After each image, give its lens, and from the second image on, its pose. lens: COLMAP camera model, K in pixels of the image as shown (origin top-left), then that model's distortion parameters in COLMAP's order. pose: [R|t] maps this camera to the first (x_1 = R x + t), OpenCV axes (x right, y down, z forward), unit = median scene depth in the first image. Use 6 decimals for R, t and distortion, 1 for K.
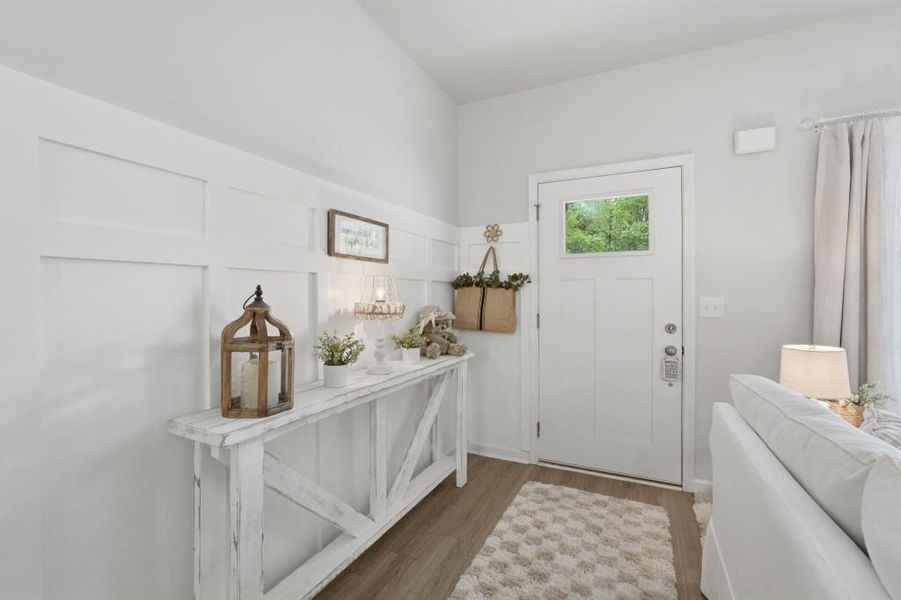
lens RADIAL K [[397.4, 0, 458.4], [0, 397.4, 297.2], [0, 0, 1]] dist [-0.010286, 0.005382]
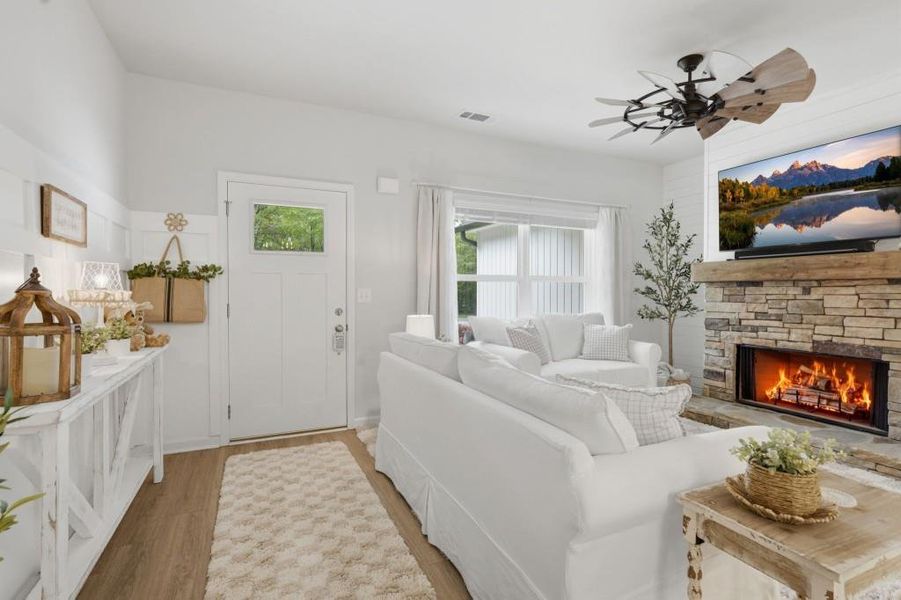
lens RADIAL K [[418.8, 0, 454.6], [0, 418.8, 303.3], [0, 0, 1]] dist [-0.003964, 0.001615]
pose [[0.630821, -0.020347, 0.775661, -0.353948], [0.002478, 0.999704, 0.024208, 0.018563], [-0.775924, -0.013349, 0.630685, -0.222982]]
